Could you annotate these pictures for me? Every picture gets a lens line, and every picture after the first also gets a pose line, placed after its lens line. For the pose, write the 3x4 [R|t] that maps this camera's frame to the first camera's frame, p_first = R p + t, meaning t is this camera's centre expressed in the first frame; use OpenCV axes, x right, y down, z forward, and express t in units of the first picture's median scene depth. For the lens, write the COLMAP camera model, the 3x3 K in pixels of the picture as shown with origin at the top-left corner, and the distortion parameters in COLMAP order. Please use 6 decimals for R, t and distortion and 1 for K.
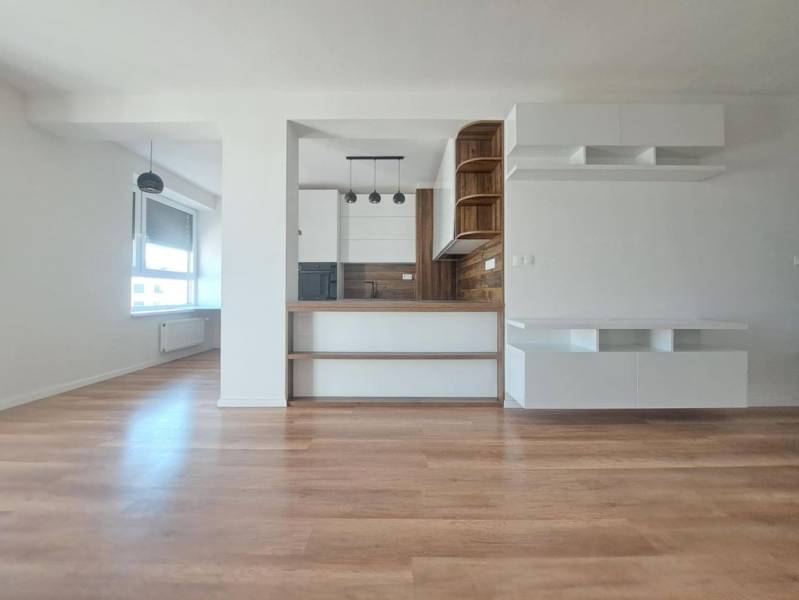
lens RADIAL K [[317.8, 0, 401.4], [0, 317.8, 291.1], [0, 0, 1]] dist [-0.017744, 0.000918]
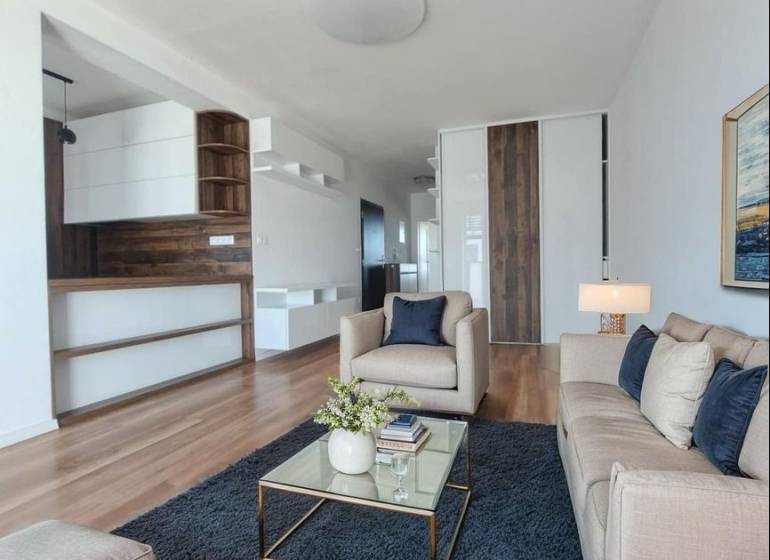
lens RADIAL K [[407.9, 0, 395.4], [0, 407.9, 281.1], [0, 0, 1]] dist [-0.019964, 0.002496]
pose [[0.312273, -0.035518, 0.949328, -0.957505], [0.002595, 0.999329, 0.036535, 0.005248], [-0.949989, -0.008945, 0.312155, 0.005911]]
